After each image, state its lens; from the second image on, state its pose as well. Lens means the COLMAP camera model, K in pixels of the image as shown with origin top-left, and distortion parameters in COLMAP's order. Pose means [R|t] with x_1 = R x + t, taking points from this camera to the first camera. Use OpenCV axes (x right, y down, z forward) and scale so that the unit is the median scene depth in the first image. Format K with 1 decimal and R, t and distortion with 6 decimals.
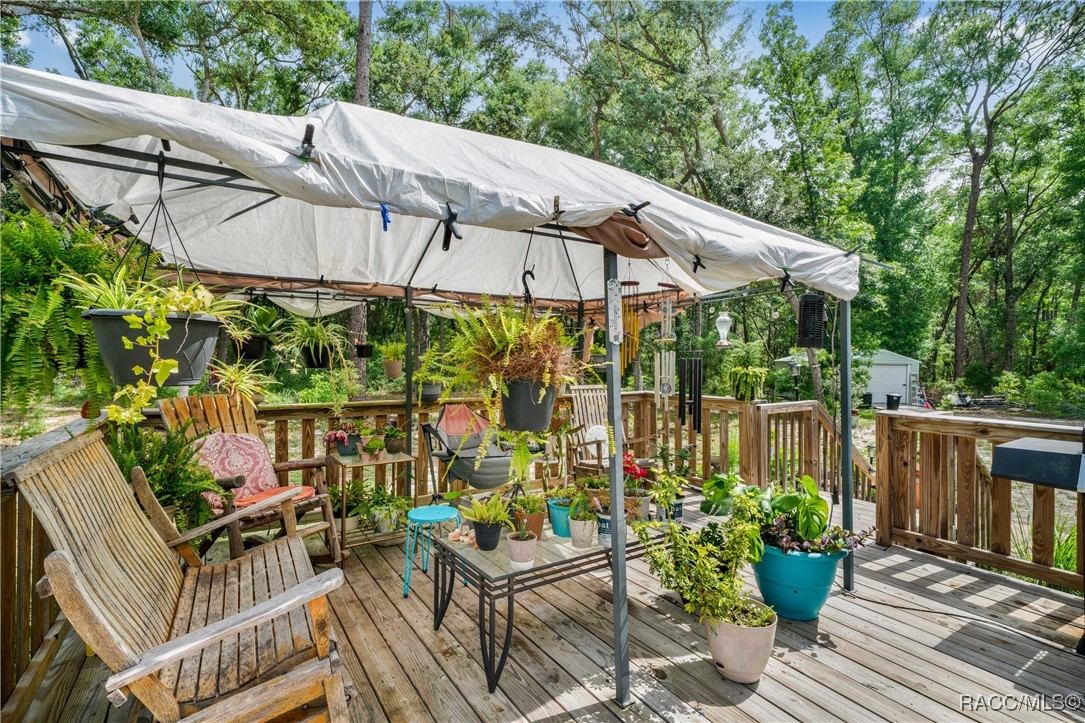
lens RADIAL K [[518.9, 0, 540.4], [0, 518.9, 360.9], [0, 0, 1]] dist [0.025931, -0.001050]
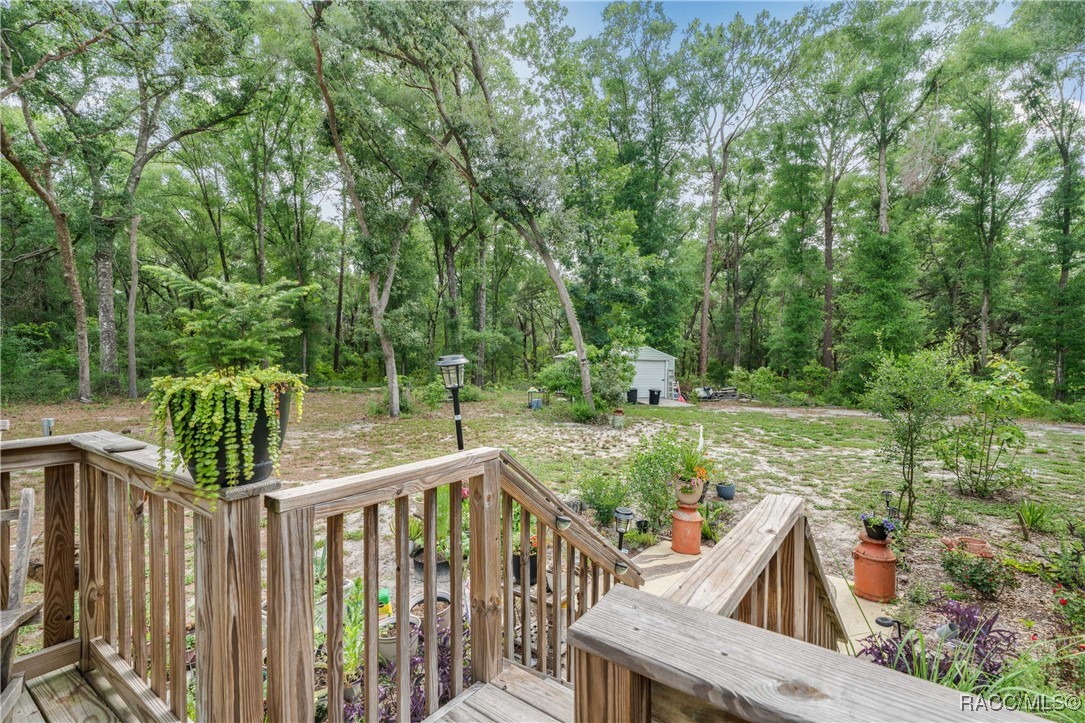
lens RADIAL K [[518.9, 0, 543.4], [0, 518.9, 364.5], [0, 0, 1]] dist [0.025931, -0.001050]
pose [[0.929247, -0.007368, 0.369385, 0.068679], [0.002663, 0.999909, 0.013246, 0.000387], [-0.369449, -0.011325, 0.929182, 0.098082]]
